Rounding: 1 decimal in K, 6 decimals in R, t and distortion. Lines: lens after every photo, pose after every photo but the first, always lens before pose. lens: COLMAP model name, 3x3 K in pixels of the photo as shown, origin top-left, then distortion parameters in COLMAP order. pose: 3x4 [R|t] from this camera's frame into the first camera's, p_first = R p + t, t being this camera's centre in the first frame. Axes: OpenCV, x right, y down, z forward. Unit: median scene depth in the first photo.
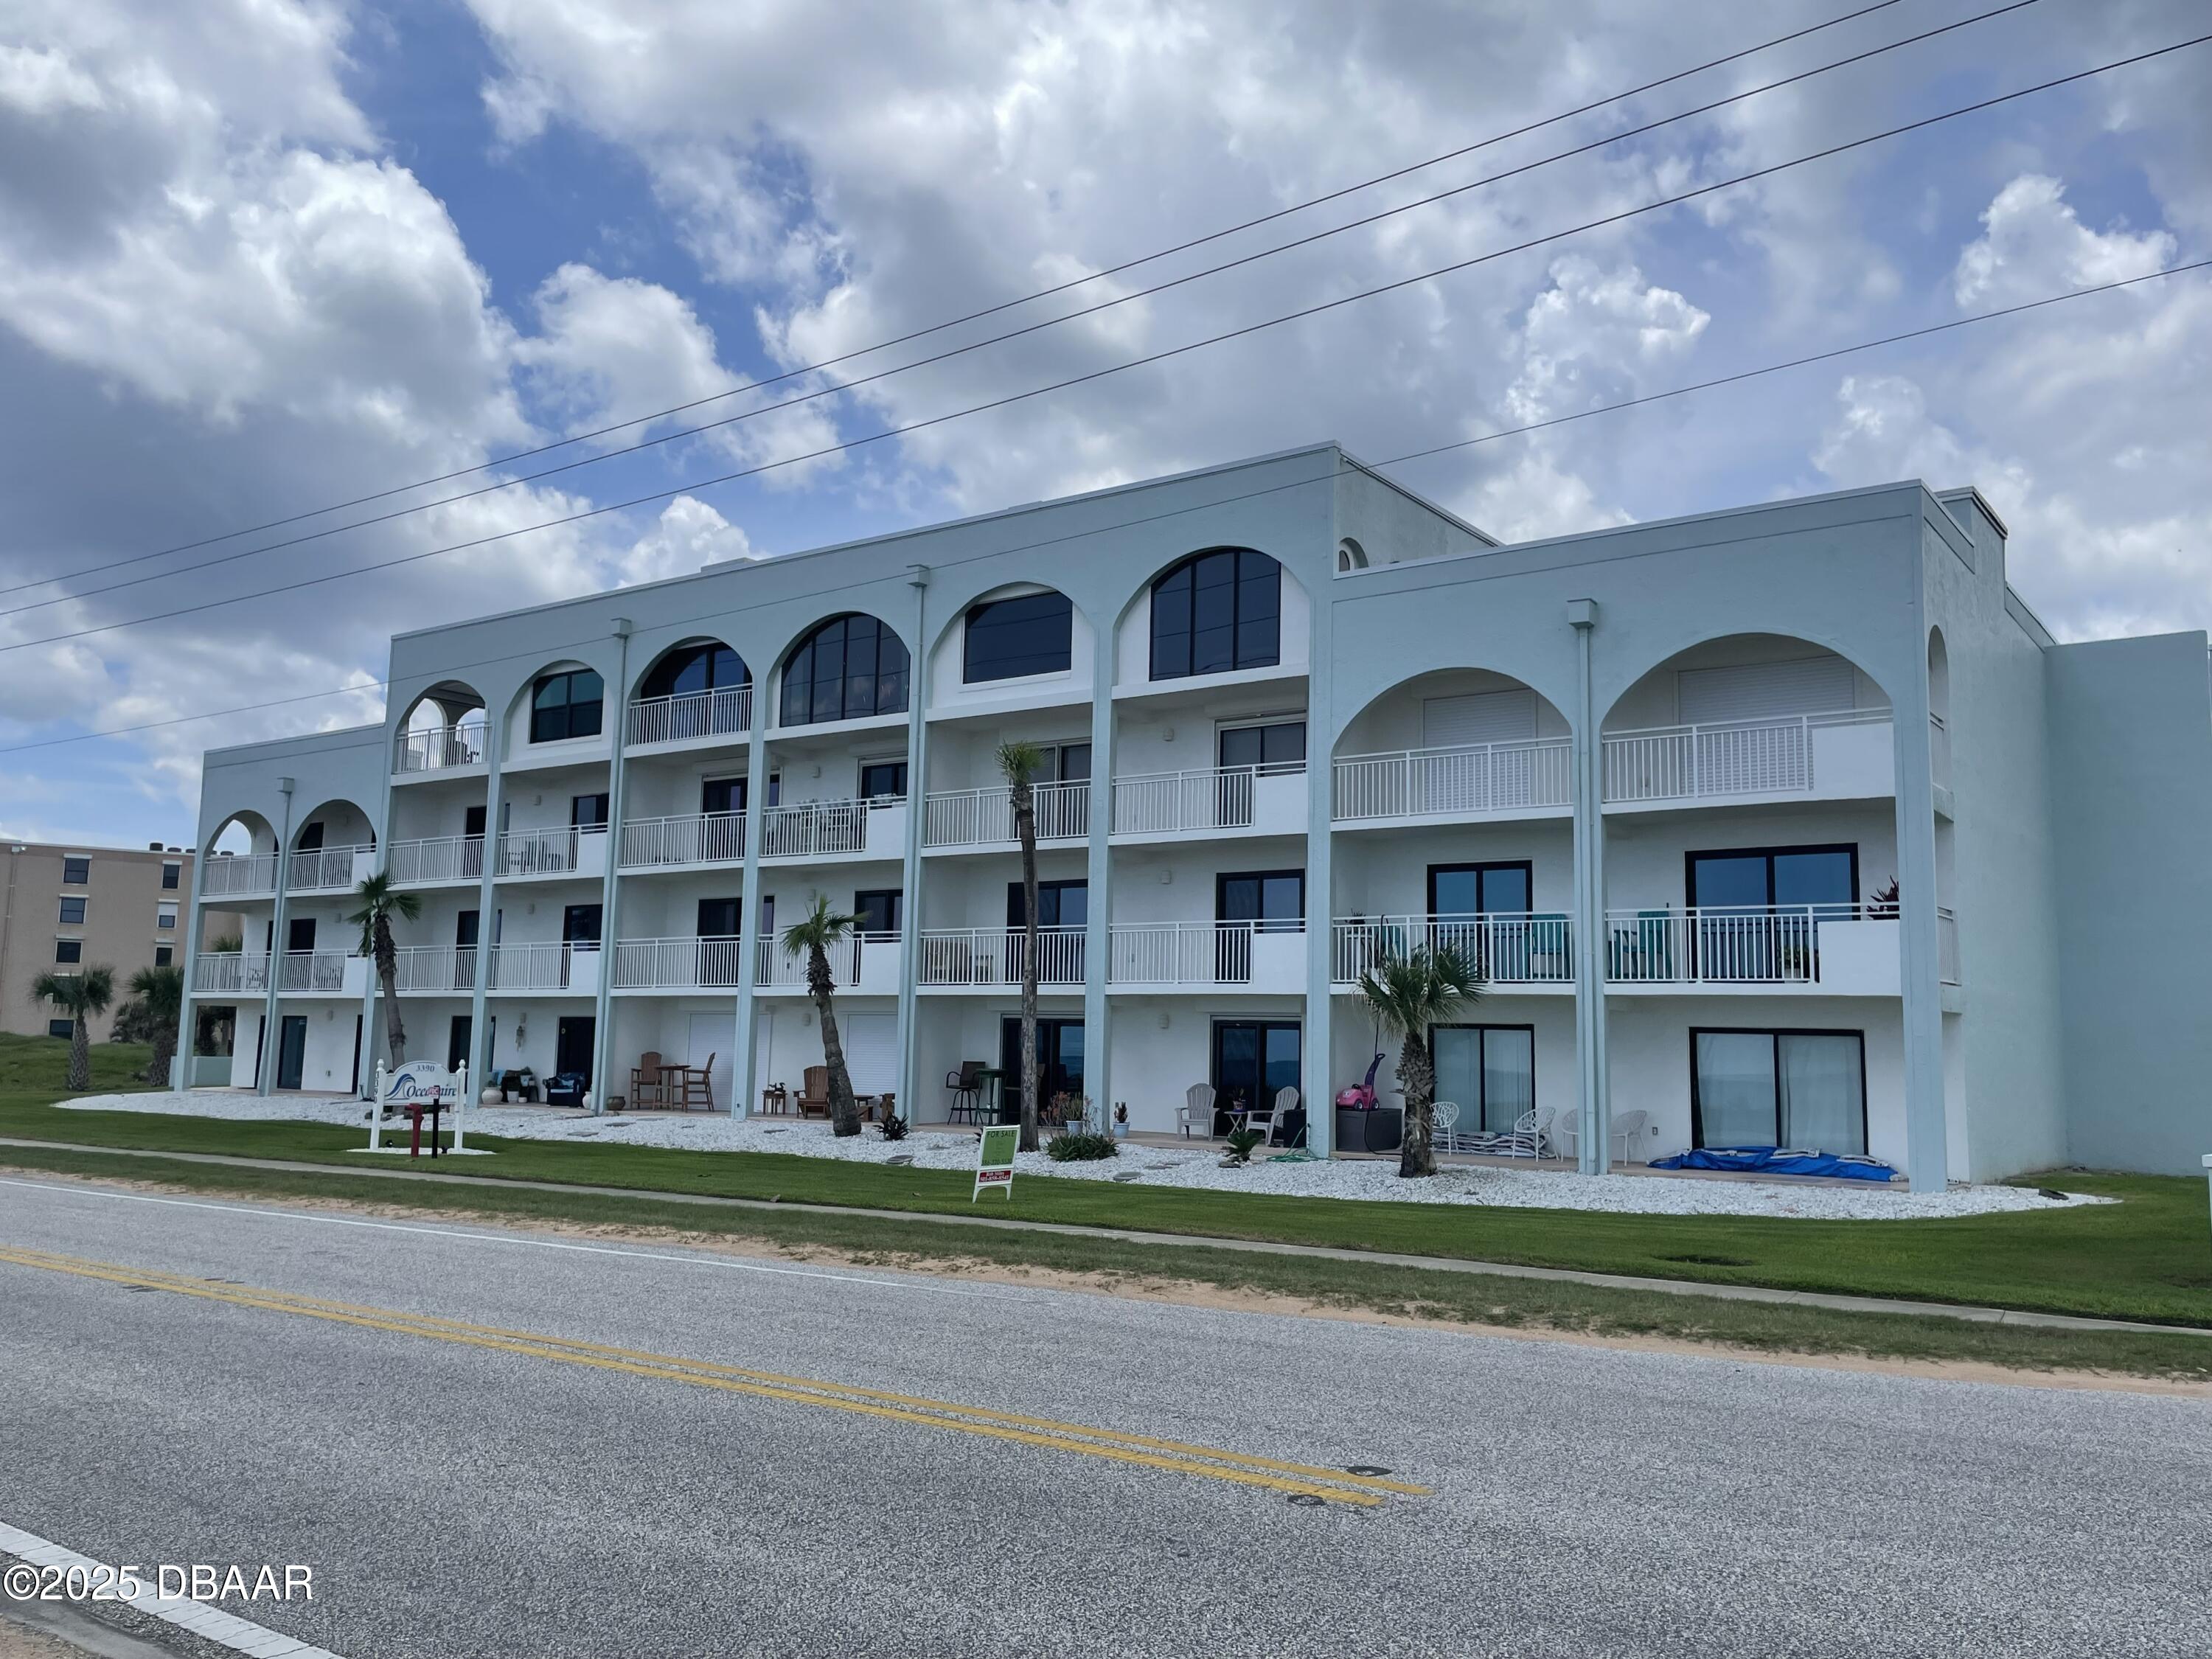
lens RADIAL K [[1764.7, 0, 1106.0], [0, 1764.7, 829.5], [0, 0, 1]] dist [0.052629, -0.005204]
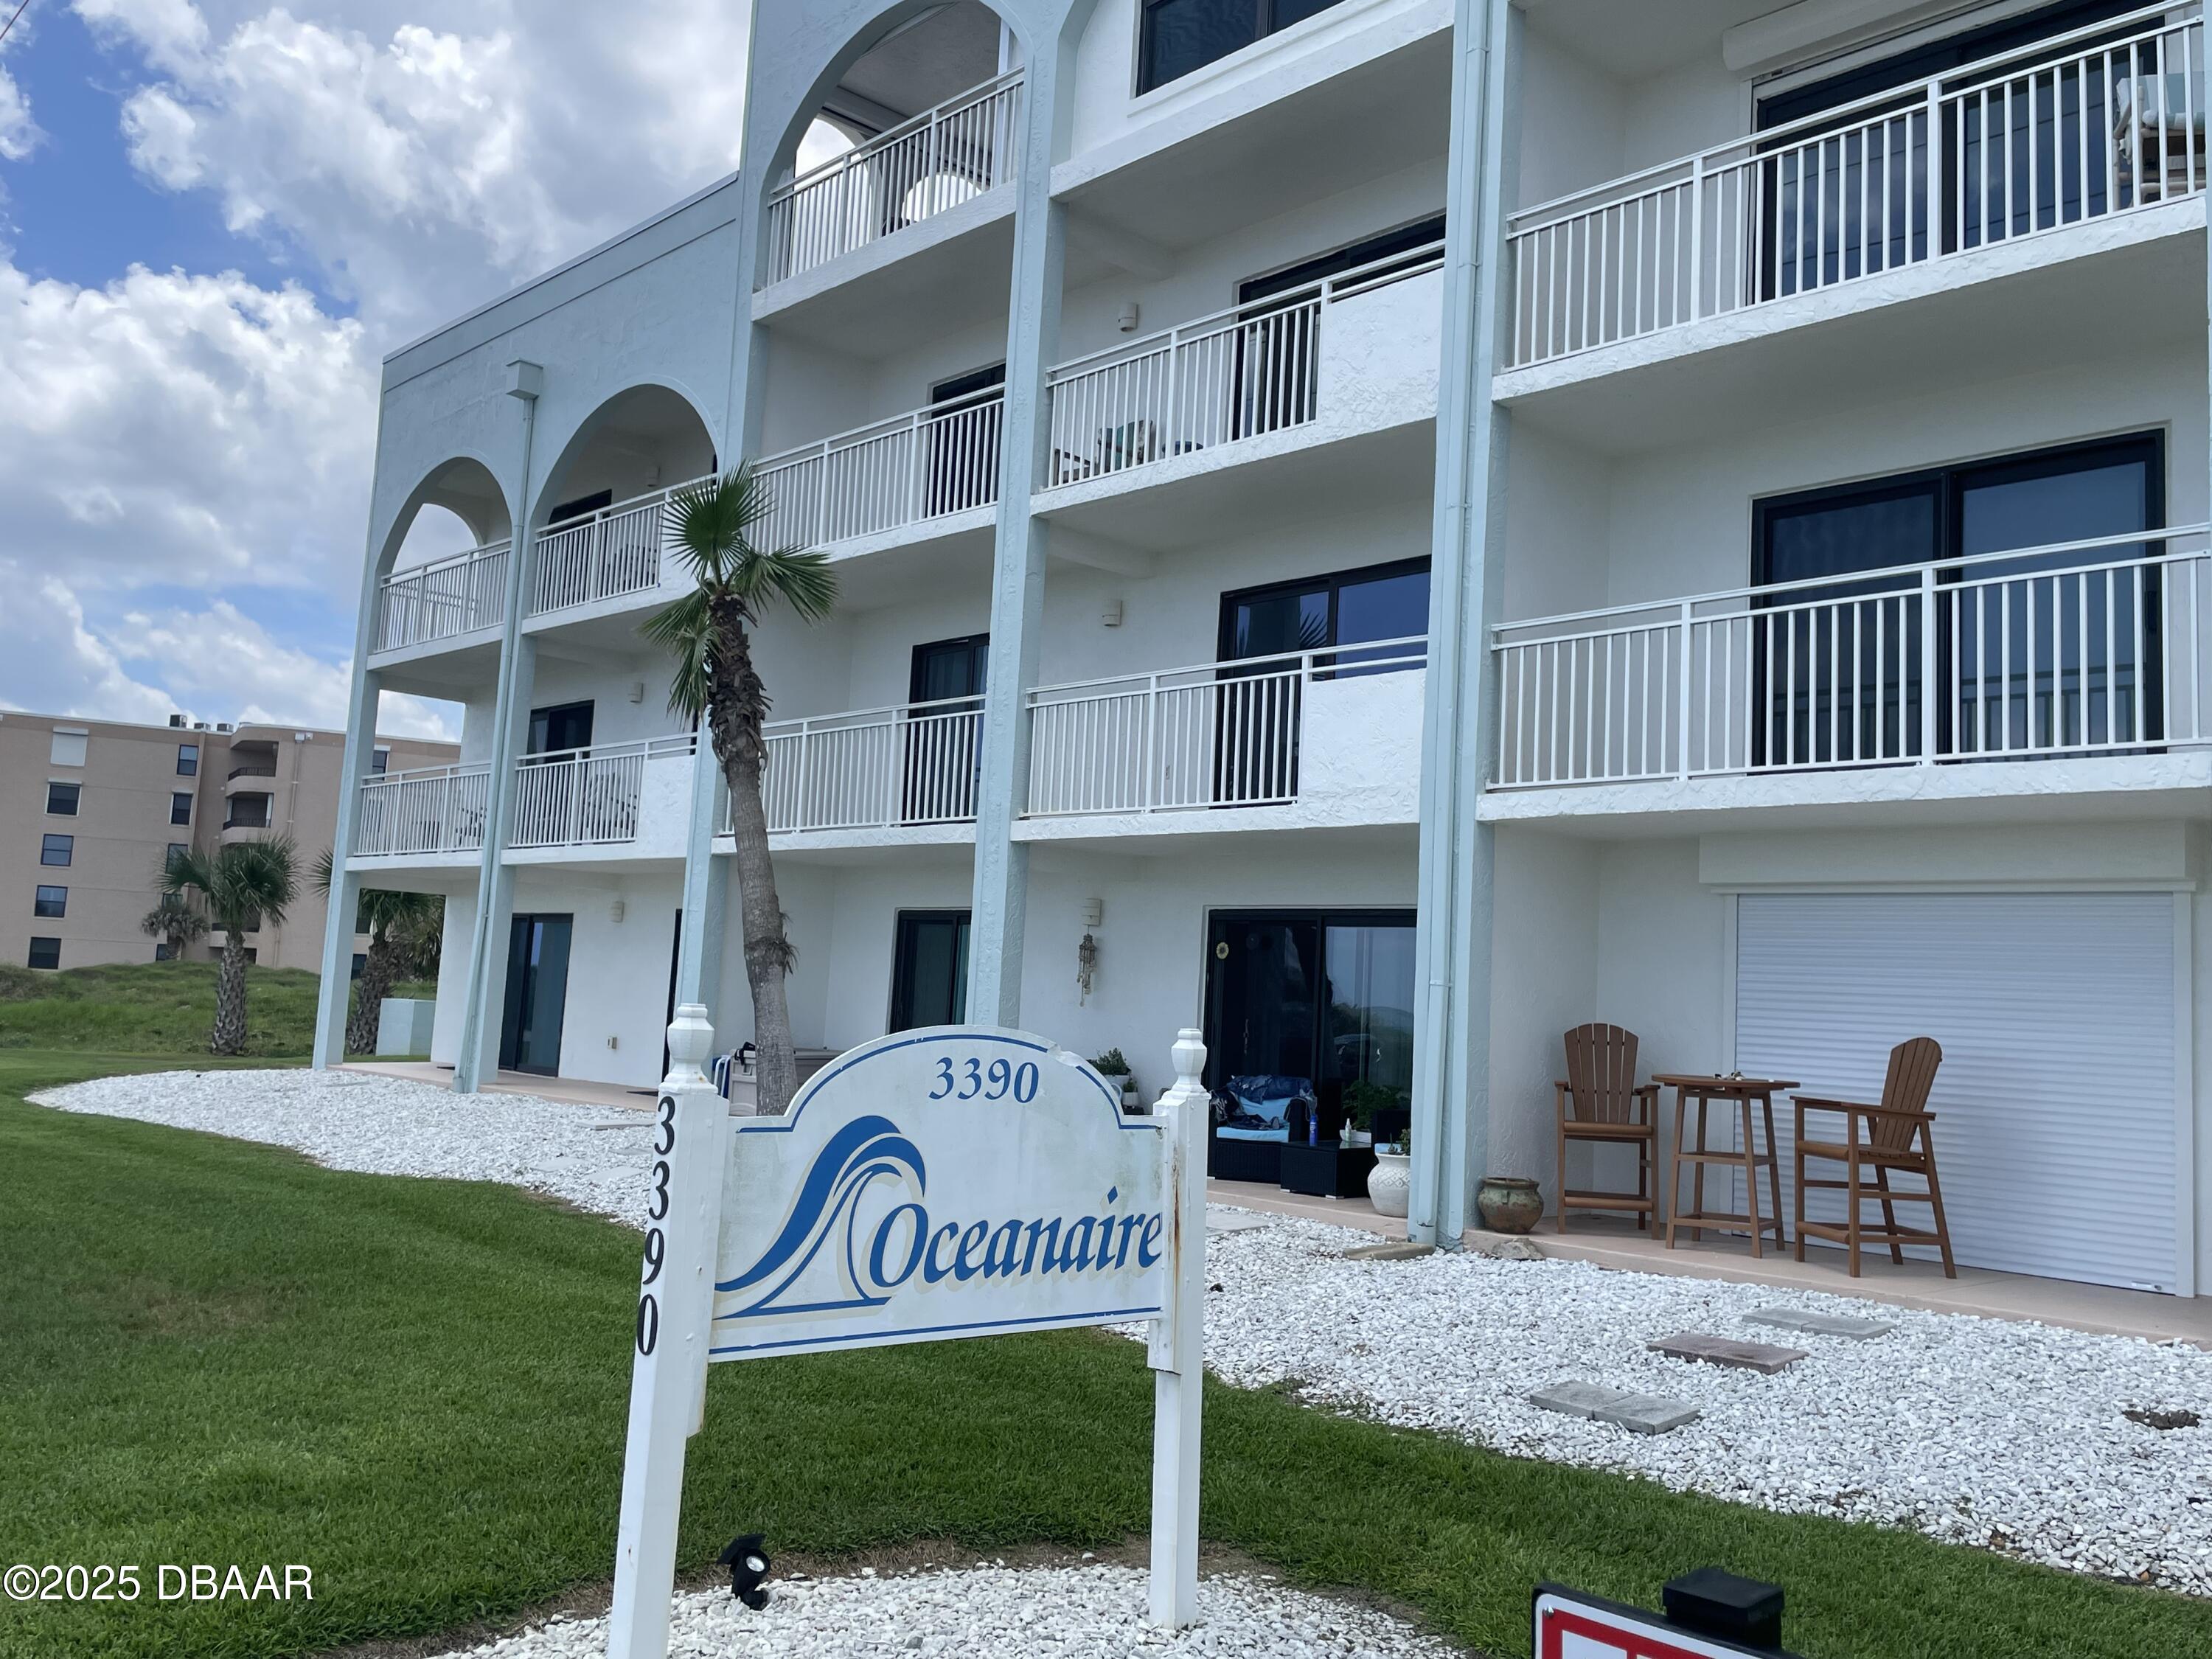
lens RADIAL K [[1873.2, 0, 1106.0], [0, 1873.2, 829.5], [0, 0, 1]] dist [0.122654, 0.002174]
pose [[0.981084, 0.014722, -0.193020, -0.252199], [-0.011401, 0.999767, 0.018306, 0.081777], [0.193245, -0.015759, 0.981024, 0.626139]]
